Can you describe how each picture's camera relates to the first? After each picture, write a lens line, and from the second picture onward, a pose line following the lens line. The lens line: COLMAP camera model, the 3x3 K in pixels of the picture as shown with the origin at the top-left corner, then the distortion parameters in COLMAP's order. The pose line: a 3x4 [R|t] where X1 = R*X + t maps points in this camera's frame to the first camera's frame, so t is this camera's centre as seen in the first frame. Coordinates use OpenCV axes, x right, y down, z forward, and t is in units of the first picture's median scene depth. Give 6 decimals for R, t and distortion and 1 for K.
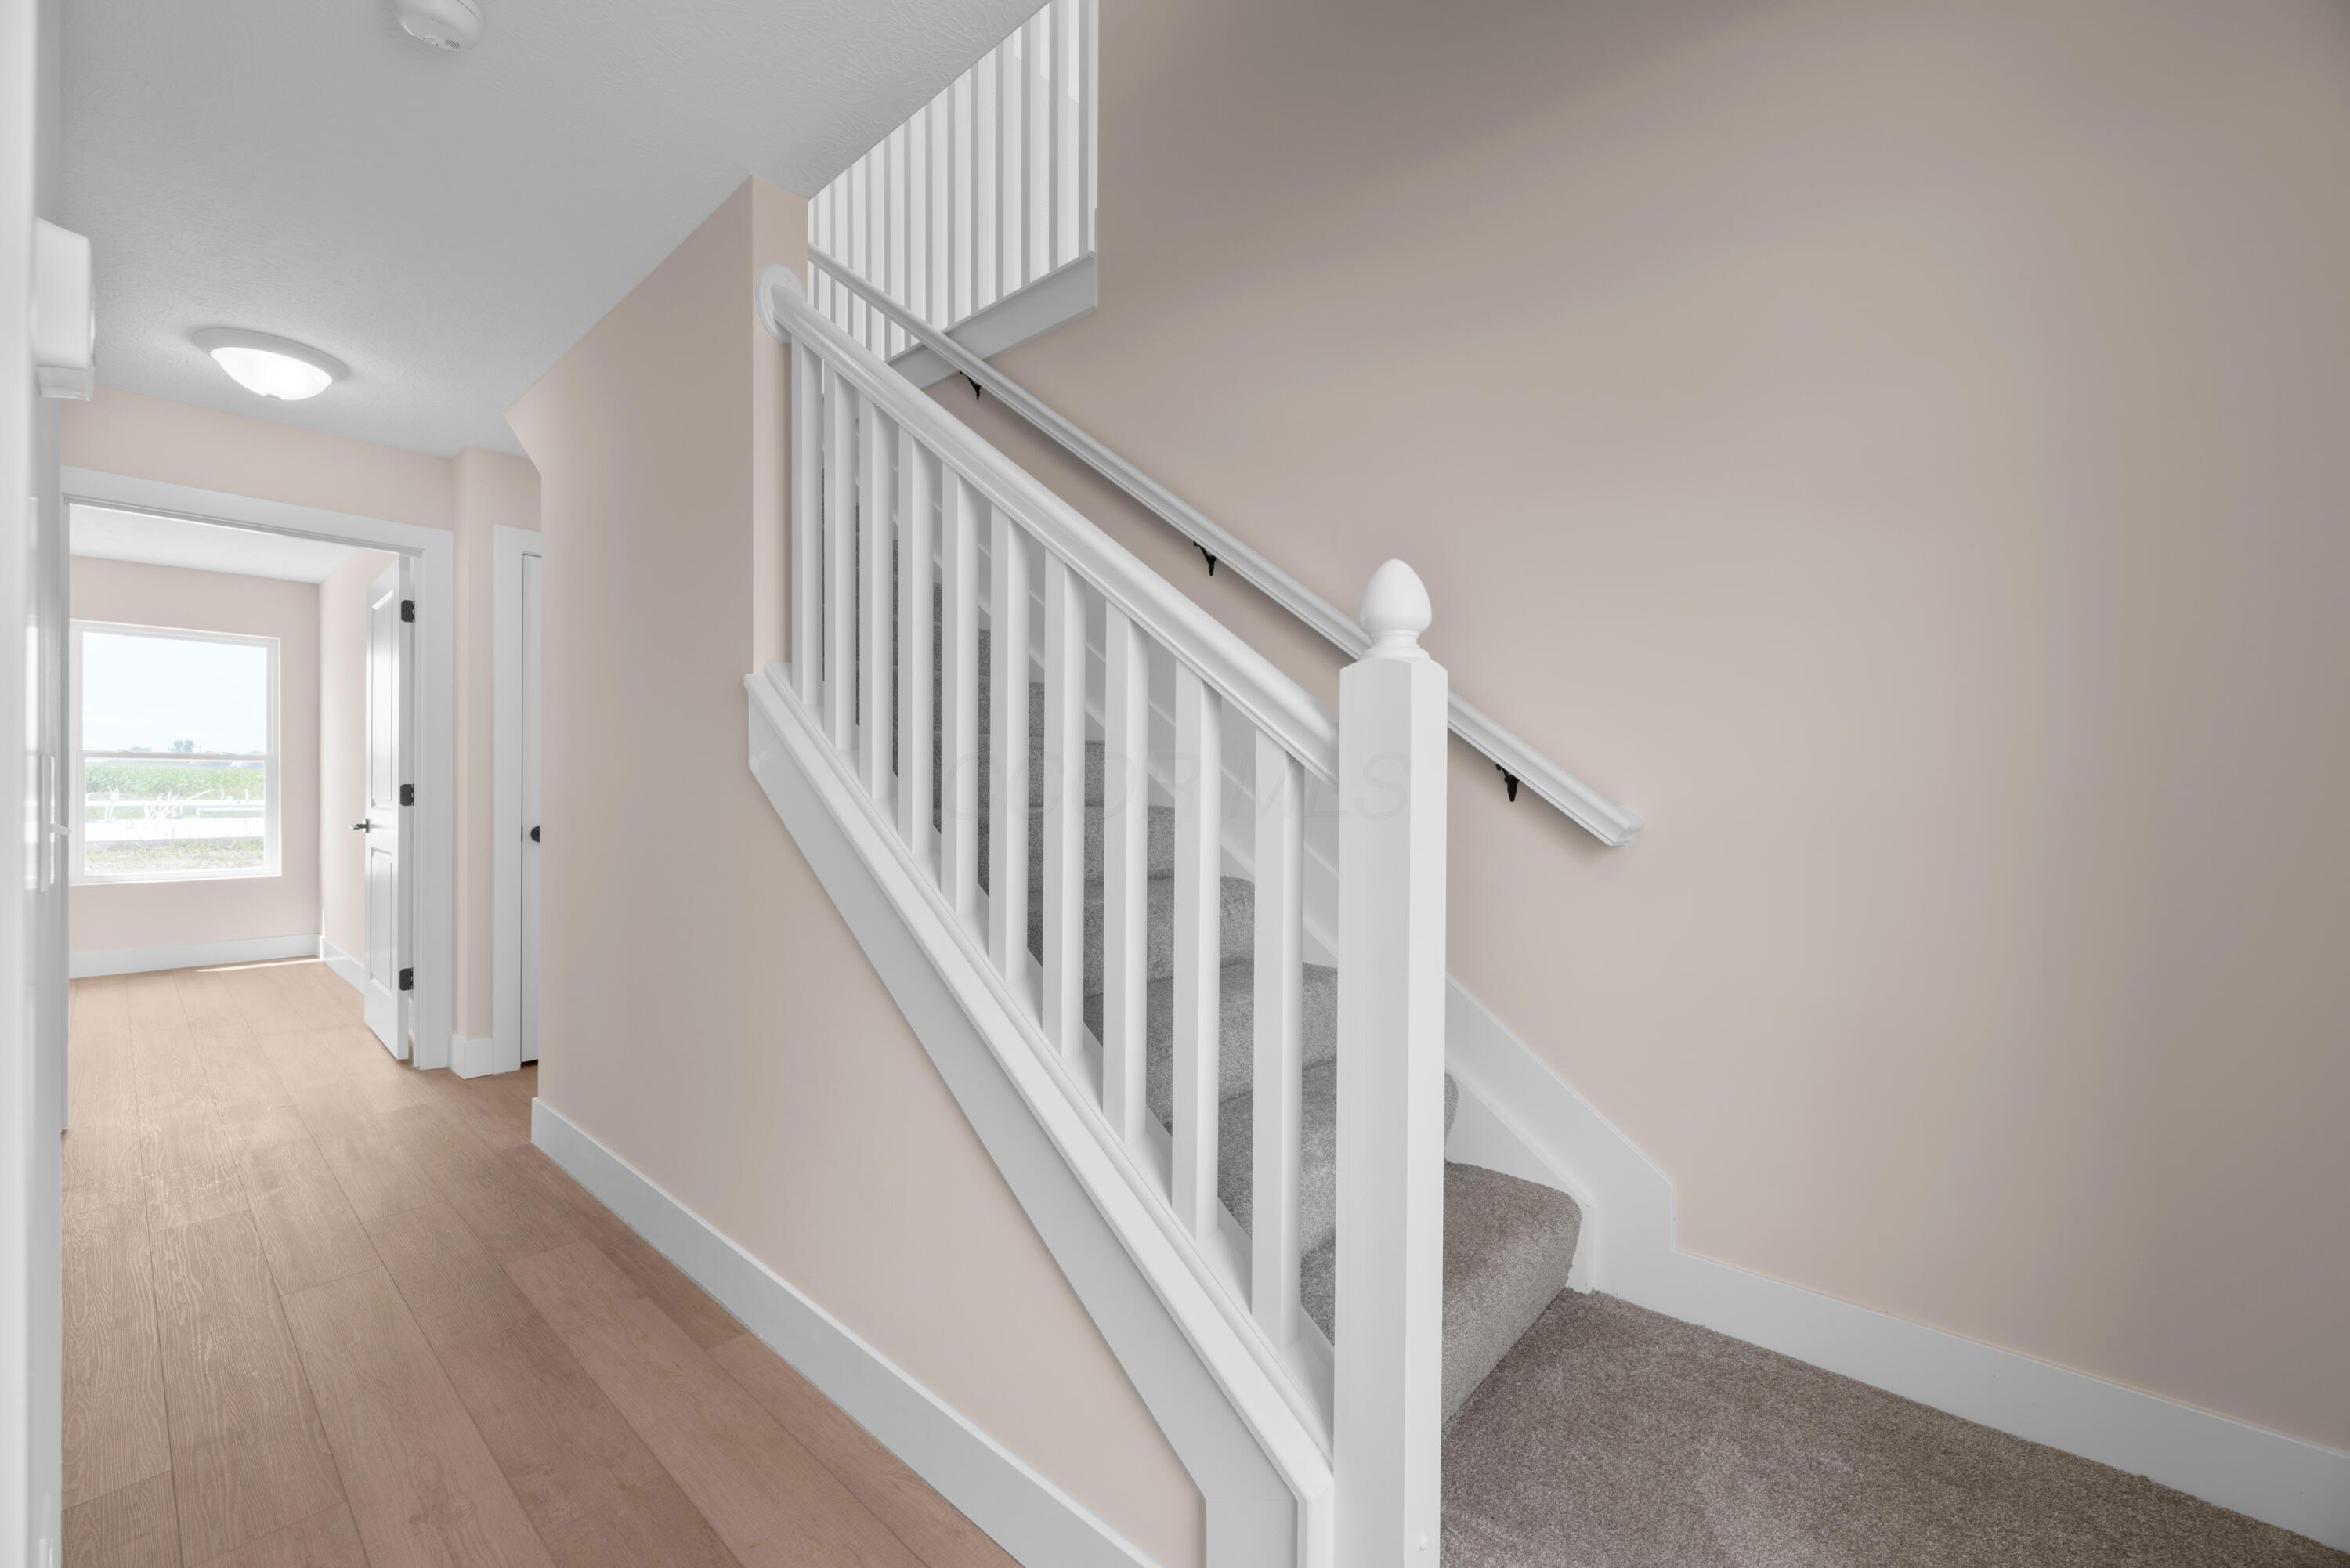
lens RADIAL K [[945.1, 0, 1178.9], [0, 945.1, 788.7], [0, 0, 1]] dist [-0.002808, 0.000427]
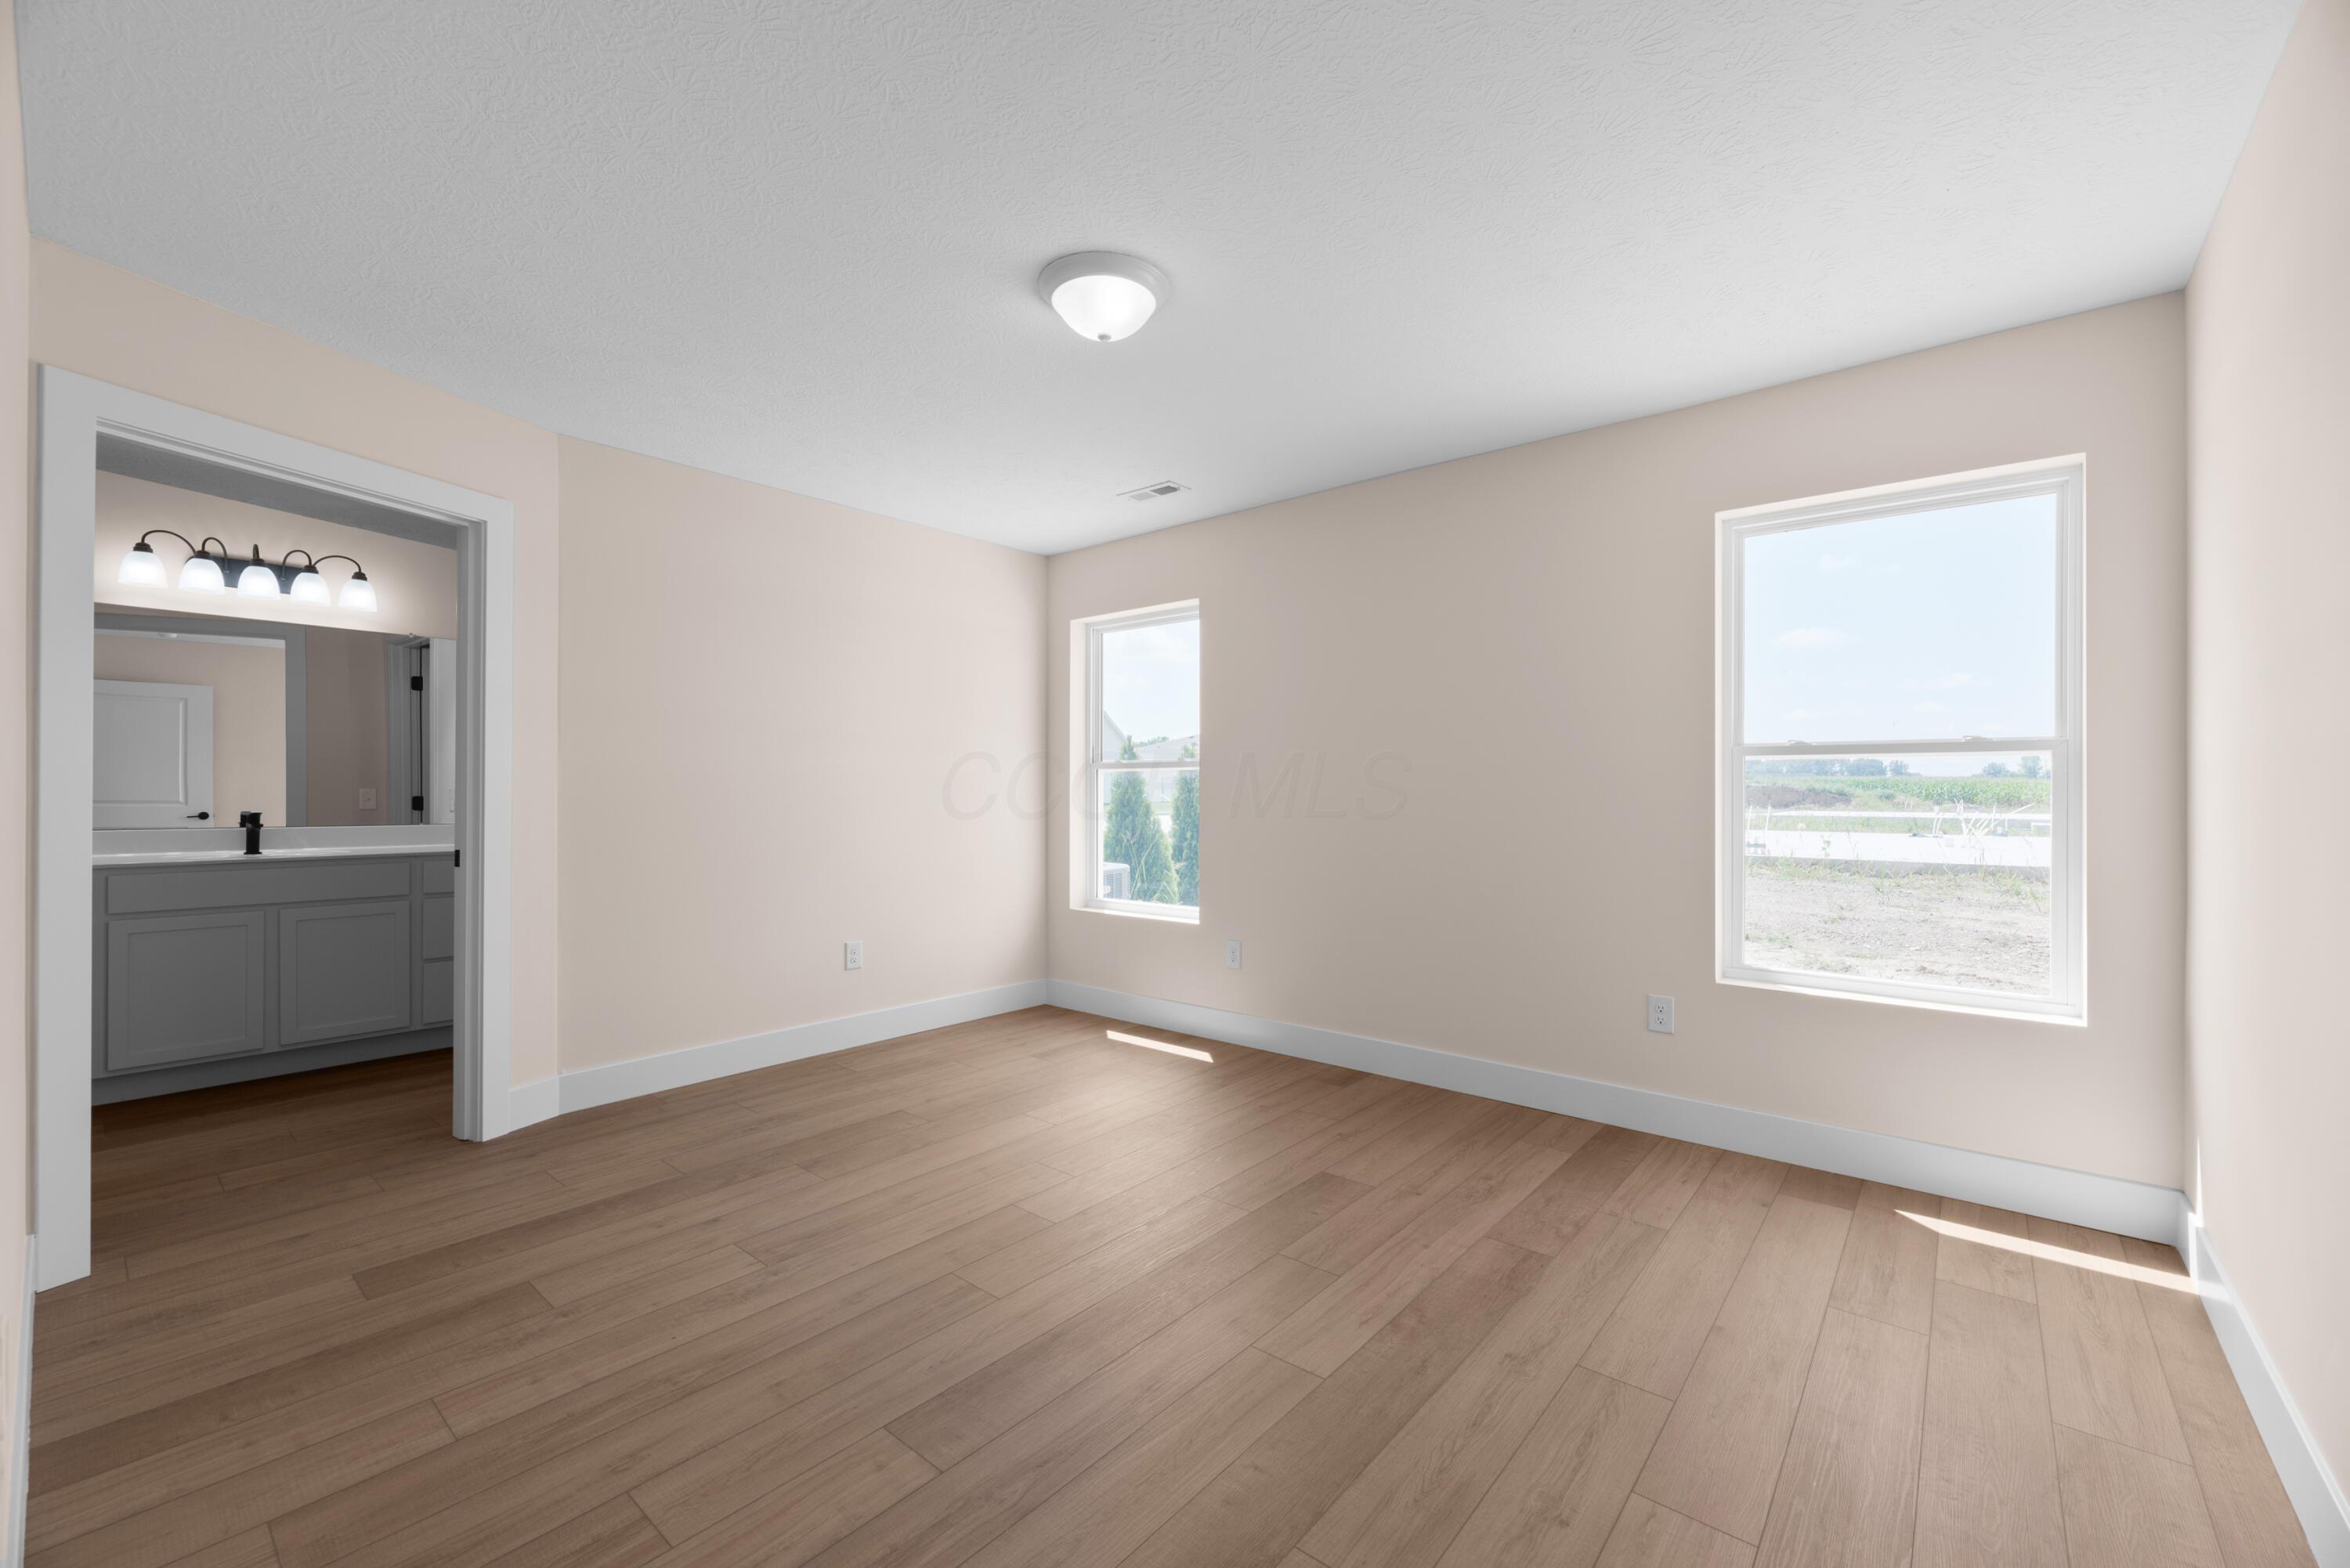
lens RADIAL K [[945.1, 0, 1174.8], [0, 945.1, 784.4], [0, 0, 1]] dist [-0.002808, 0.000427]
pose [[0.017968, -0.005309, -0.999824, -0.517677], [-0.009428, 0.999941, -0.005479, -0.008375], [0.999794, 0.009525, 0.017916, 0.561149]]
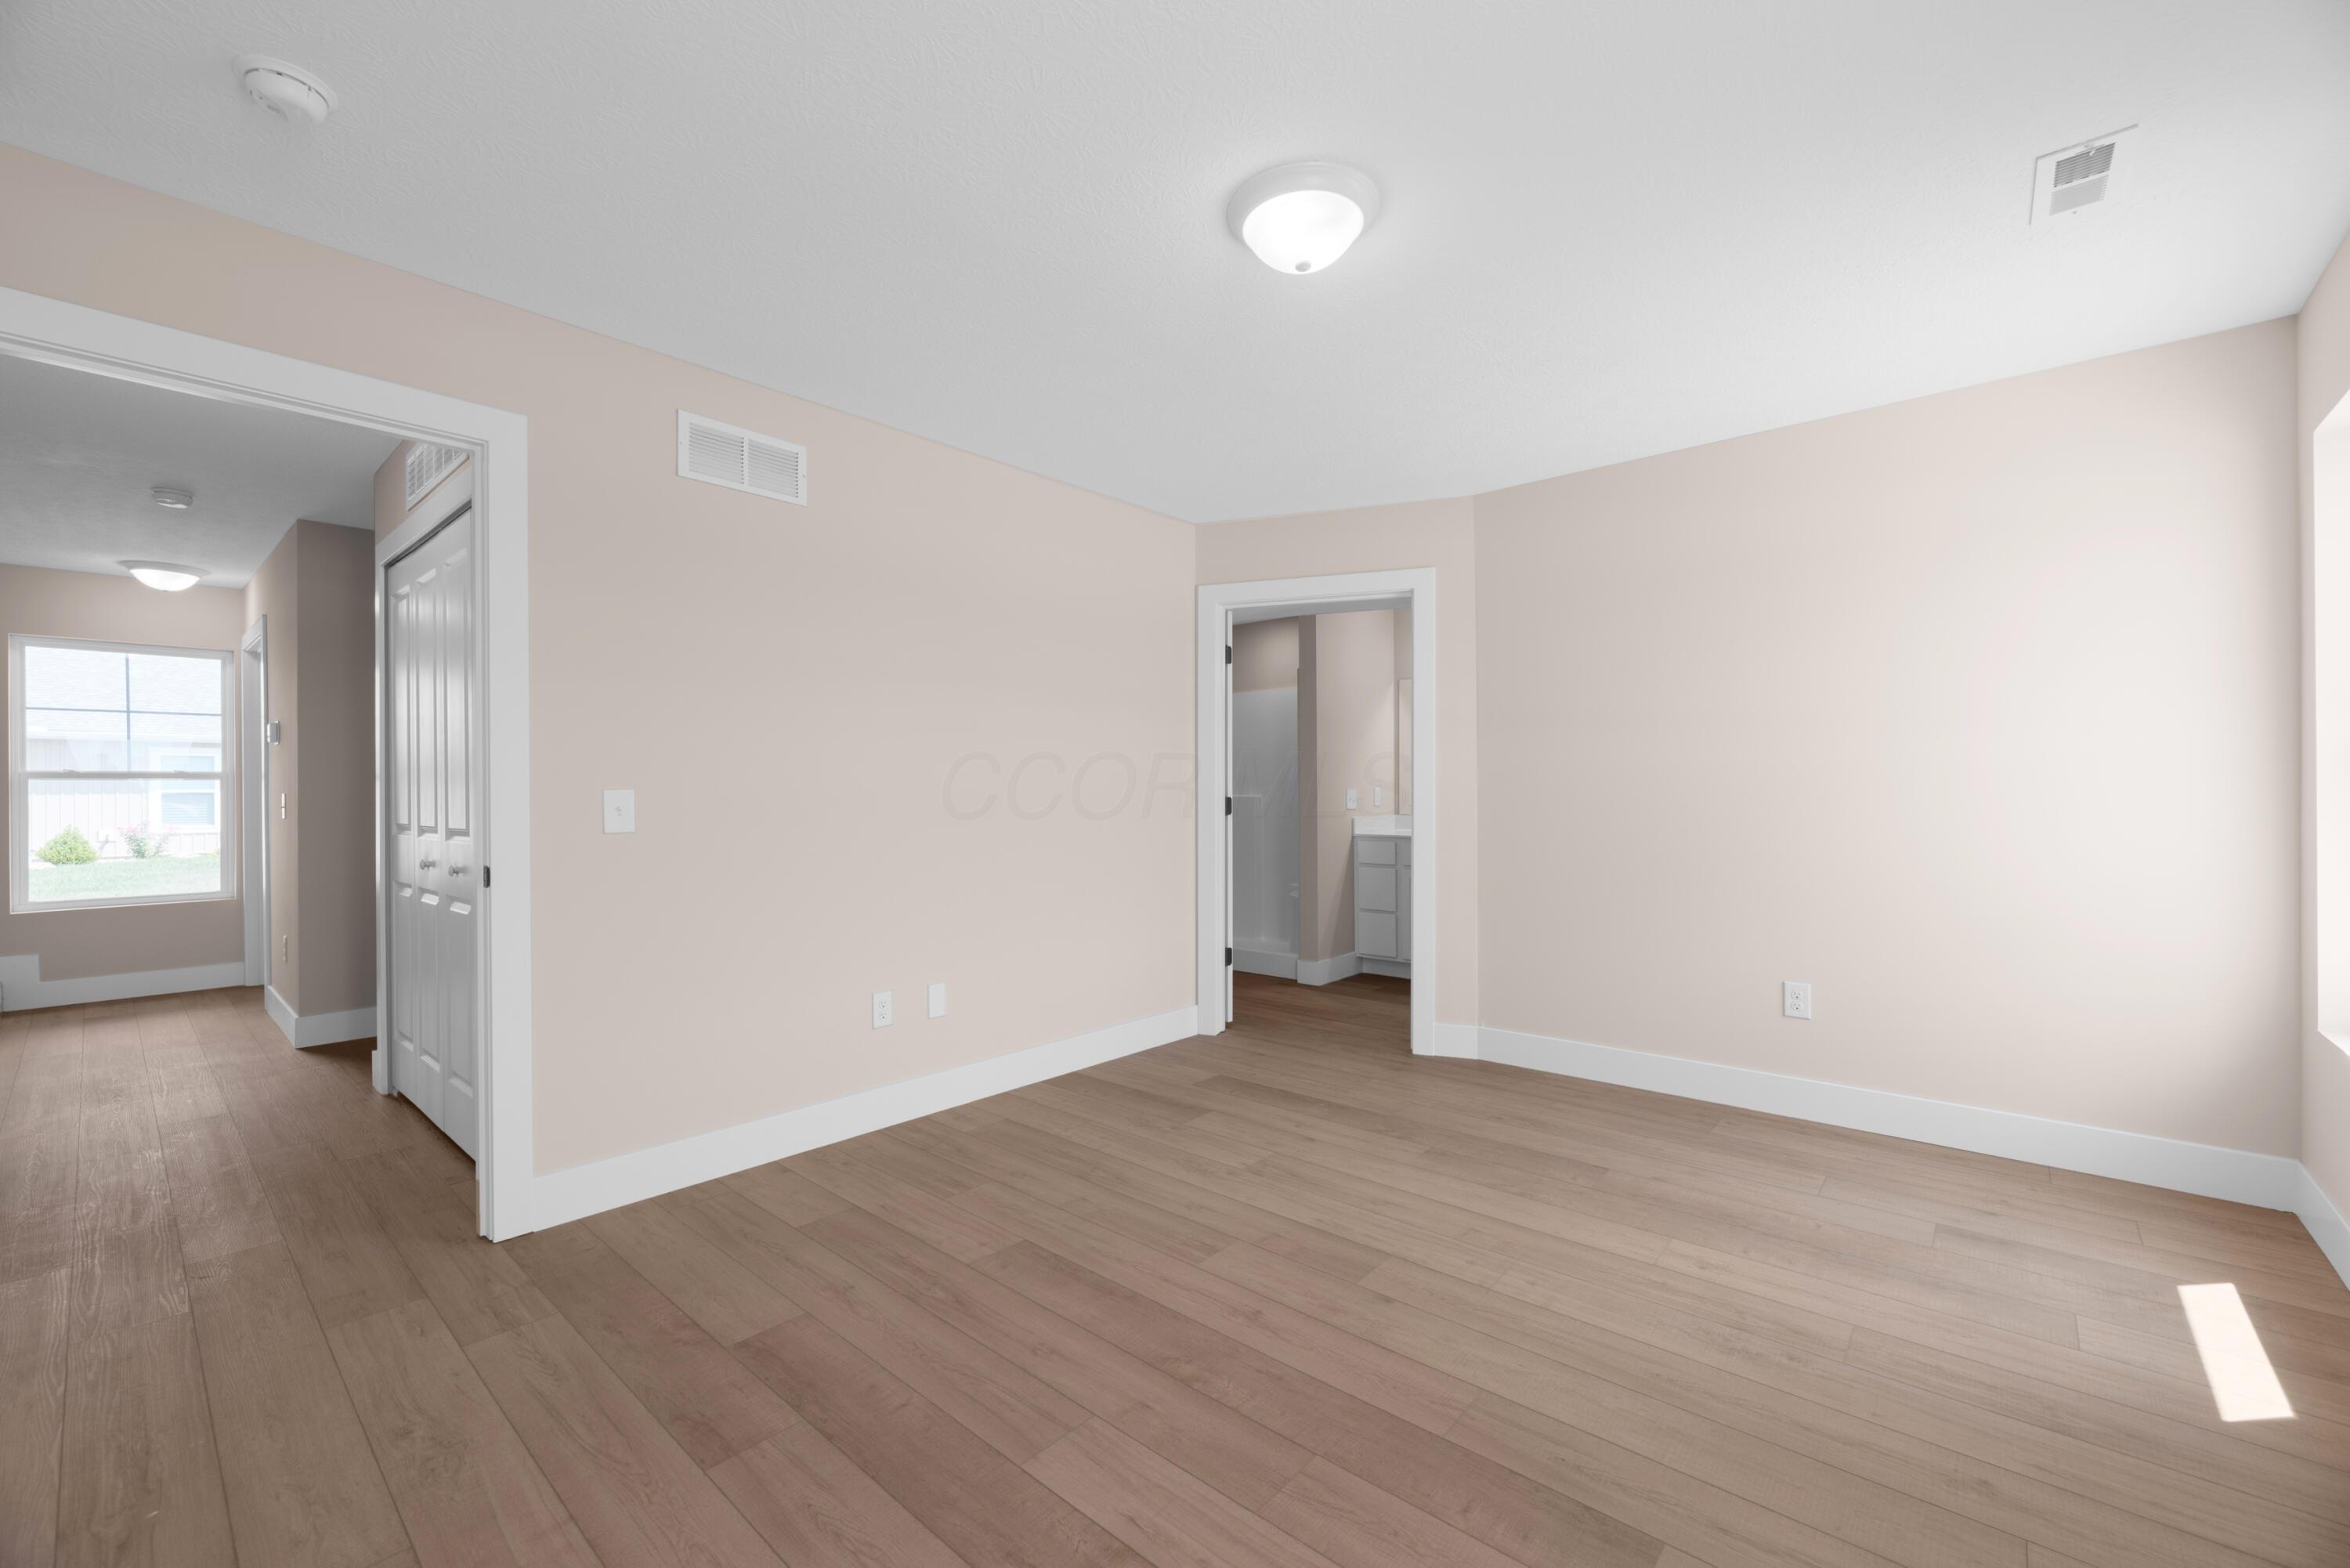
lens RADIAL K [[945.1, 0, 1182.0], [0, 945.1, 792.5], [0, 0, 1]] dist [-0.002808, 0.000427]
pose [[-0.999971, 0.006230, -0.004482, -0.545245], [0.006193, 0.999947, 0.008197, -0.008524], [0.004532, 0.008169, -0.999956, 0.586343]]
